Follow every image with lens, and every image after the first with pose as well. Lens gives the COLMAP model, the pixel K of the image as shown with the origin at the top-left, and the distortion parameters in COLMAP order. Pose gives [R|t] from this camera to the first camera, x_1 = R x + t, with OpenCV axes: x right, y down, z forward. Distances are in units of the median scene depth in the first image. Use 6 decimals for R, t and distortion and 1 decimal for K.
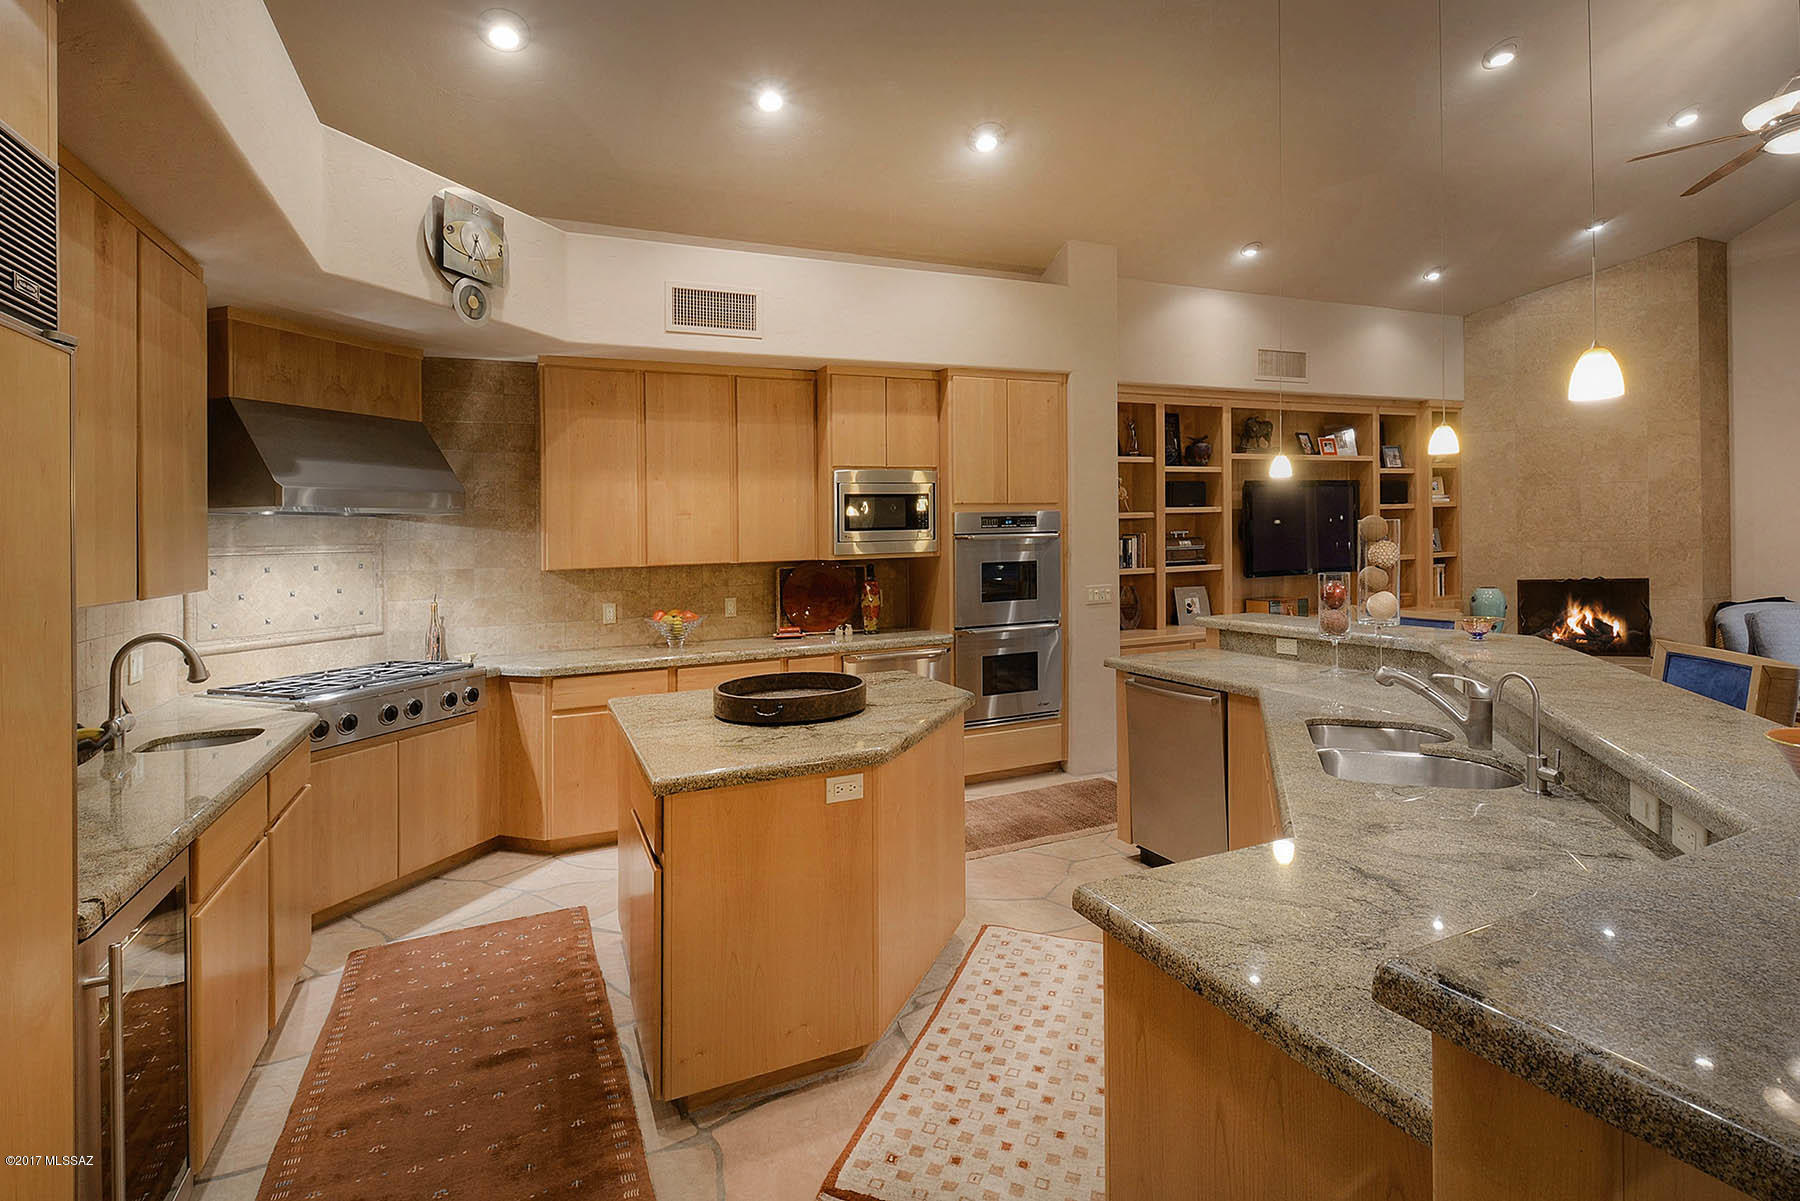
lens RADIAL K [[745.9, 0, 900.0], [0, 745.9, 600.5], [0, 0, 1]] dist [-0.000808, -0.008666]
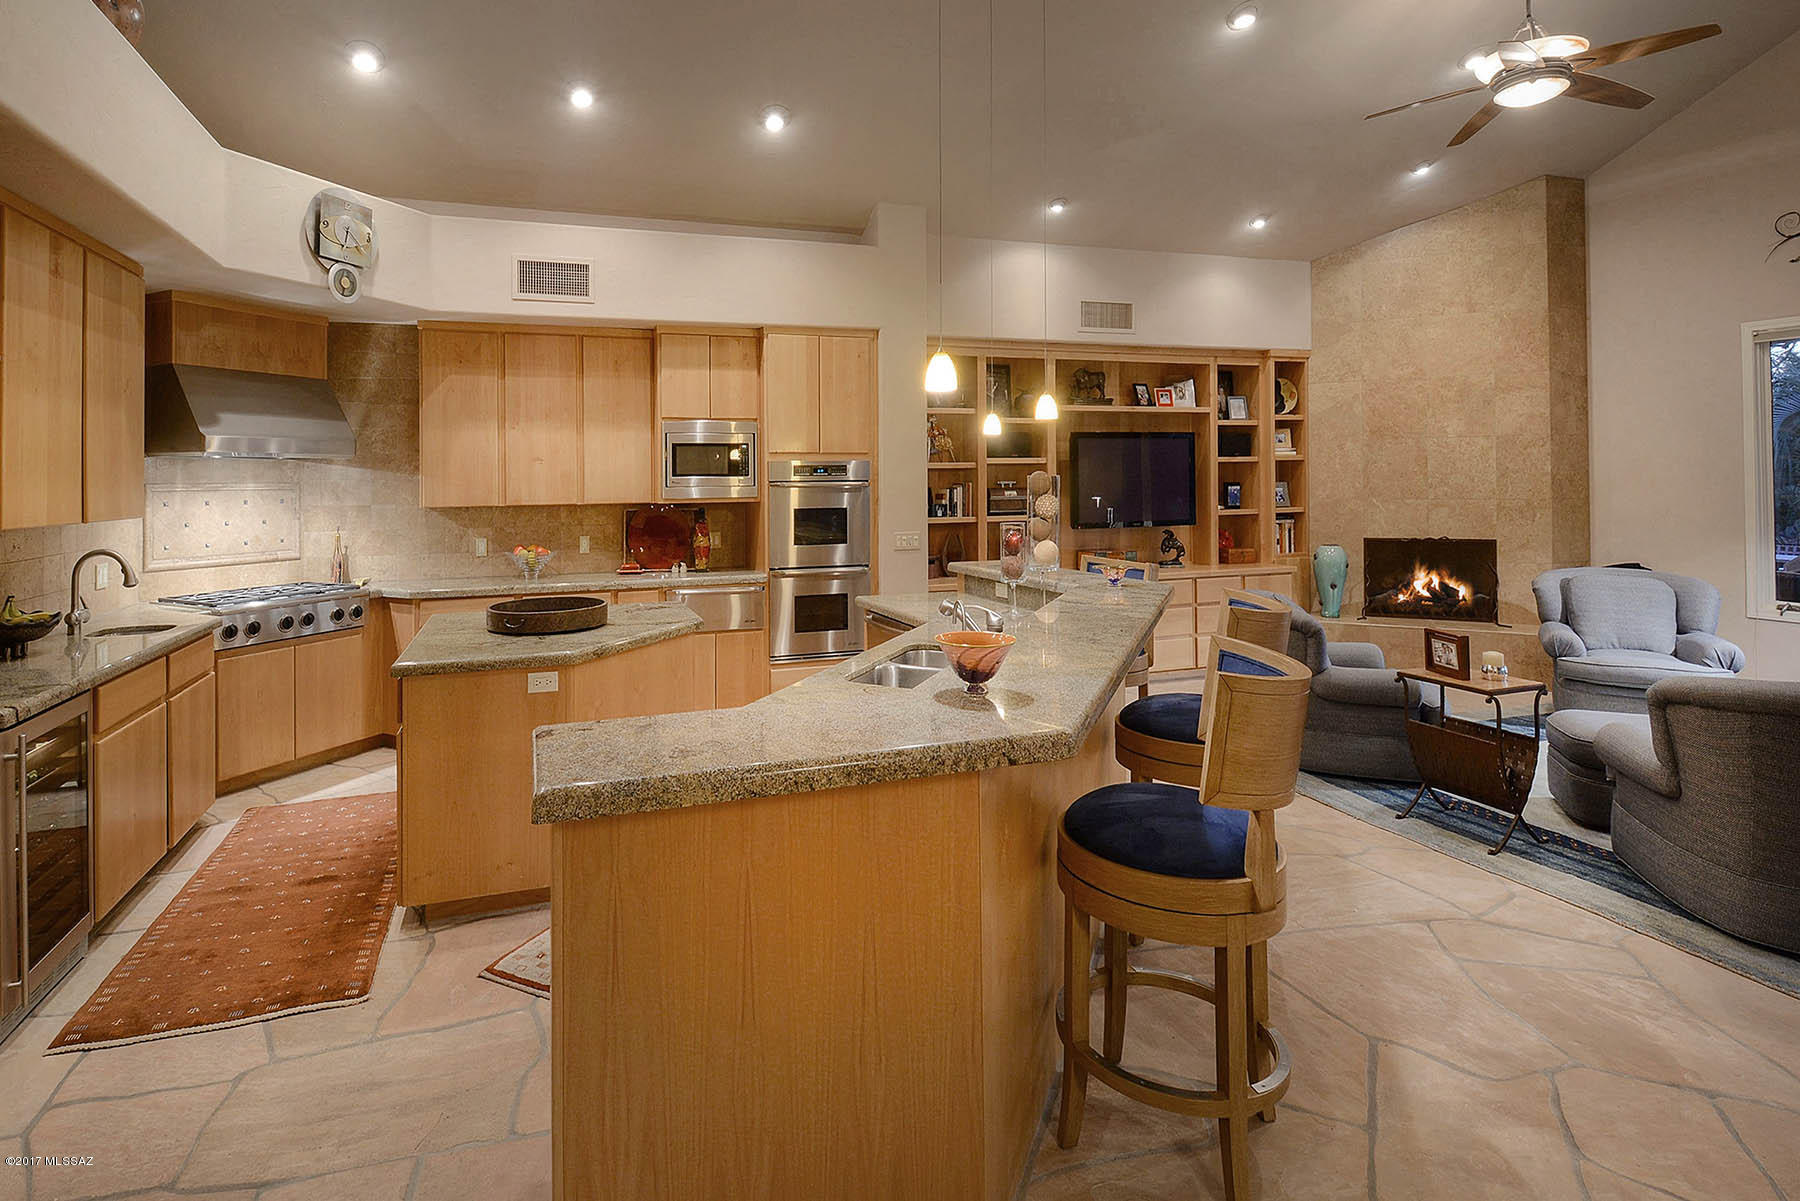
lens RADIAL K [[885.2, 0, 899.6], [0, 885.2, 580.1], [0, 0, 1]] dist [-0.001699, -0.018216]
pose [[0.988385, 0.031791, -0.148607, 0.456656], [-0.027587, 0.999161, 0.030265, 0.009710], [0.149445, -0.025814, 0.988433, -0.240675]]
